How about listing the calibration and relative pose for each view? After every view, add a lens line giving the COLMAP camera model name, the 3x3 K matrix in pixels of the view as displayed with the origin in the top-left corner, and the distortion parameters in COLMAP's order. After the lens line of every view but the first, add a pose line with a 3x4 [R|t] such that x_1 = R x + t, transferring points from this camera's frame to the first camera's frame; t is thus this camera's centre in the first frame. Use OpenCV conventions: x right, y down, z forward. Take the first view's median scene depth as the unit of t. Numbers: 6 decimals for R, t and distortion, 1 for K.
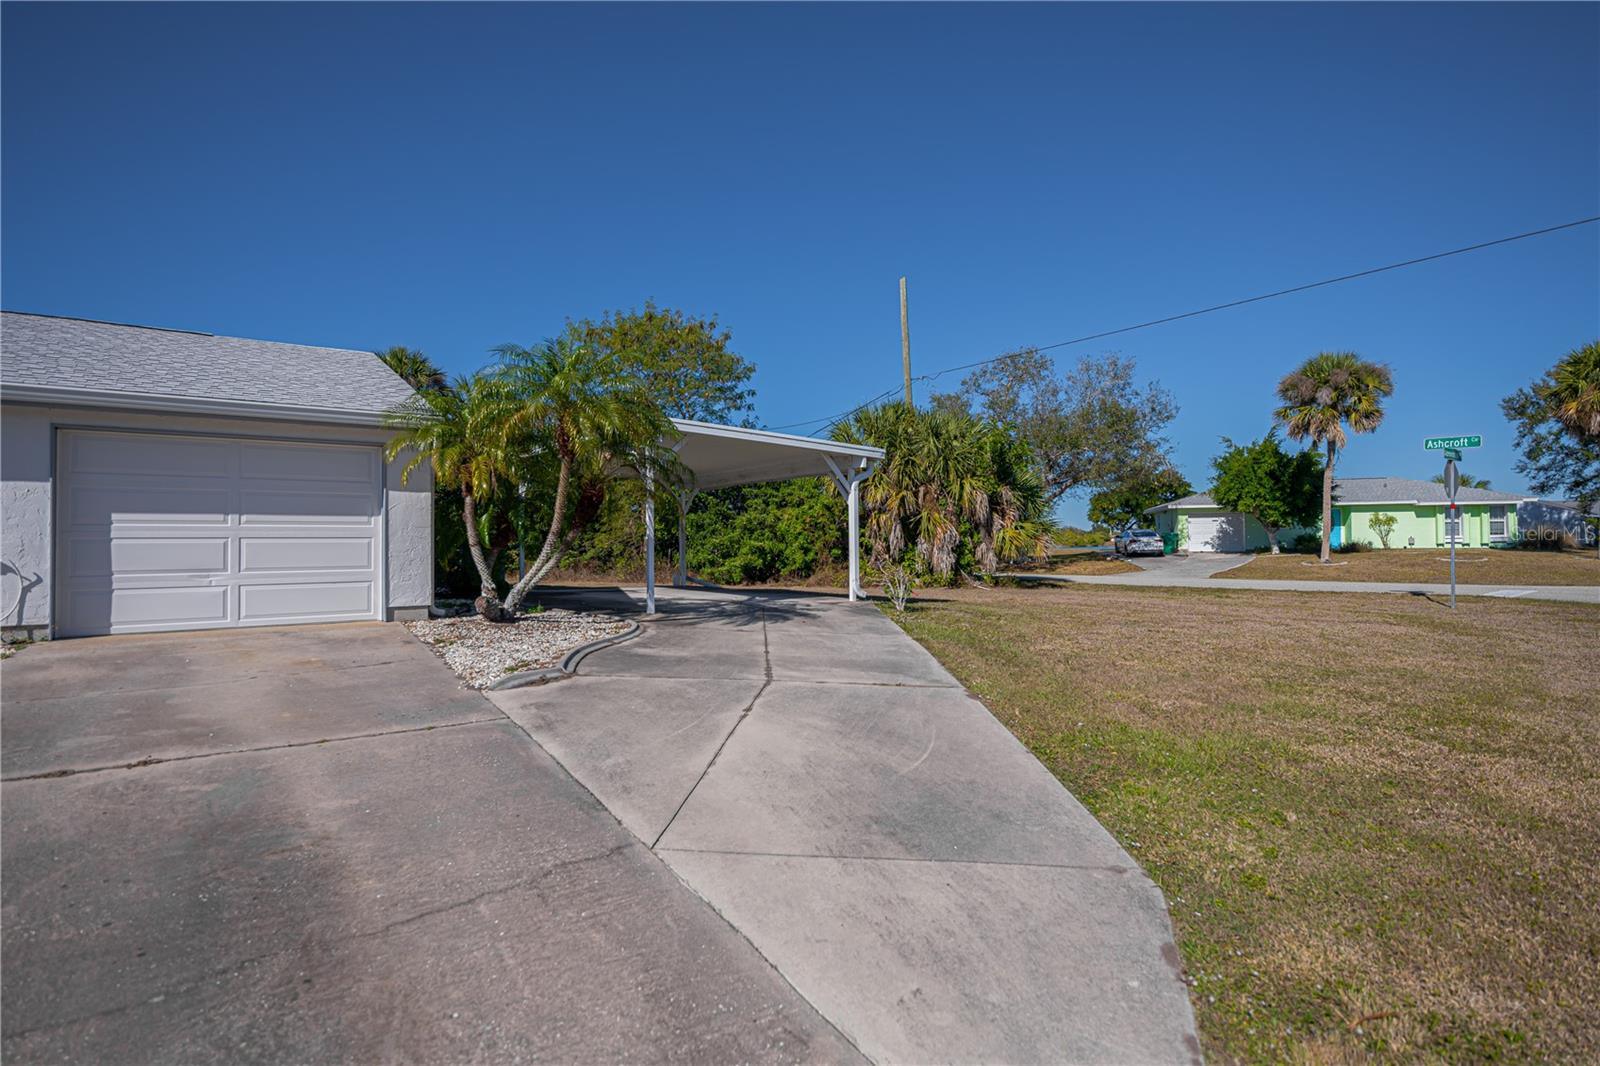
lens RADIAL K [[779.0, 0, 800.7], [0, 779.0, 536.2], [0, 0, 1]] dist [-0.001736, -0.000200]
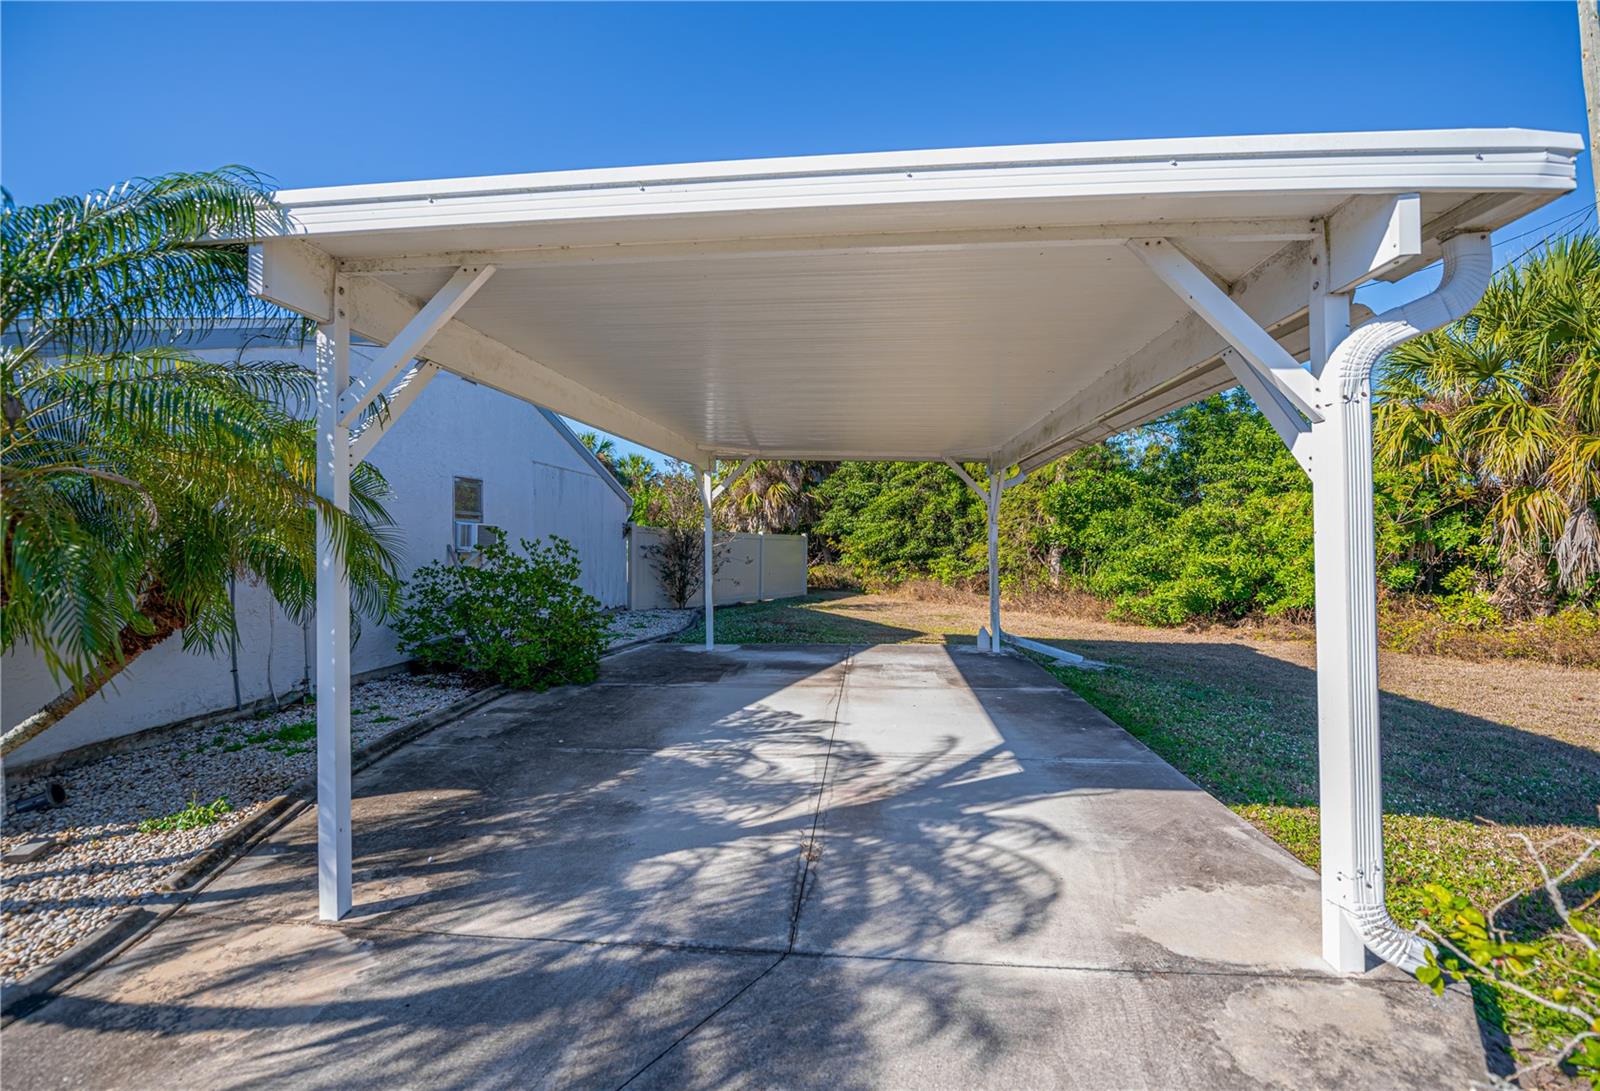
lens RADIAL K [[650.5, 0, 799.0], [0, 650.5, 541.6], [0, 0, 1]] dist [-0.016789, -0.000531]
pose [[0.733470, -0.011087, -0.679632, 0.043109], [0.026593, 0.999570, 0.012392, -0.017355], [0.679202, -0.027162, 0.733449, 0.443911]]
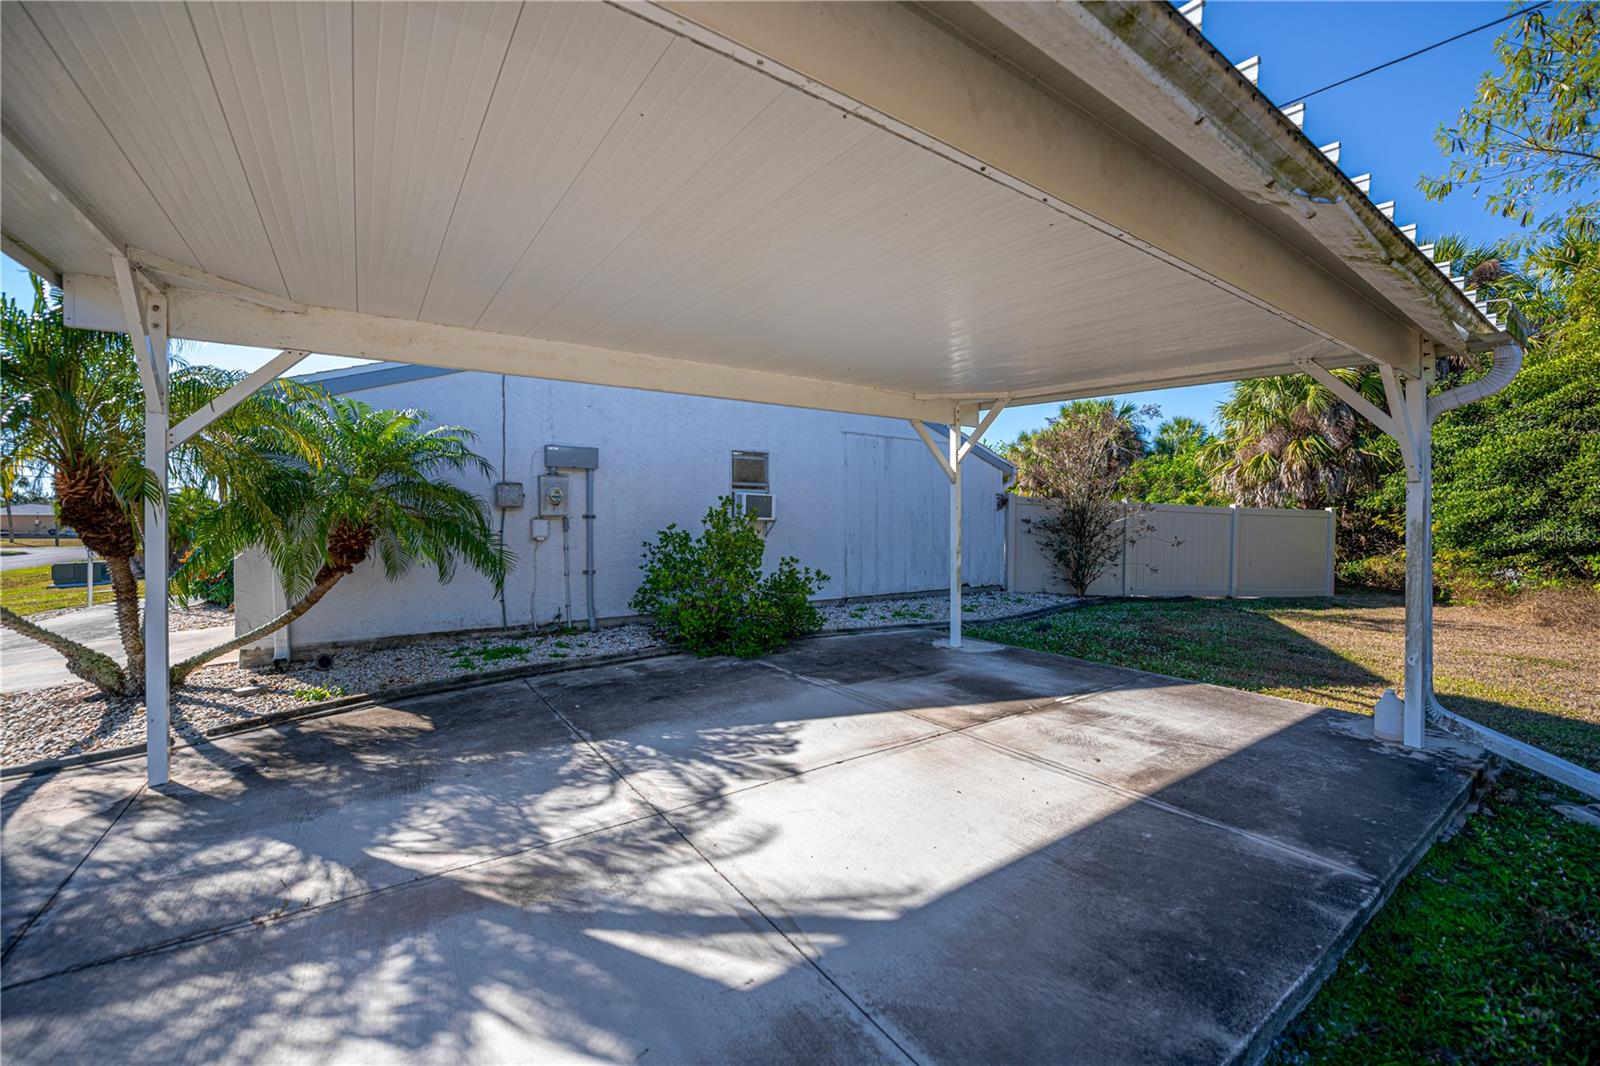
lens RADIAL K [[642.7, 0, 811.1], [0, 642.7, 521.7], [0, 0, 1]] dist [-0.008412, -0.002553]
pose [[-0.015080, 0.004001, -0.999878, 0.049990], [0.011865, 0.999922, 0.003822, -0.012501], [0.999816, -0.011805, -0.015127, 0.611921]]
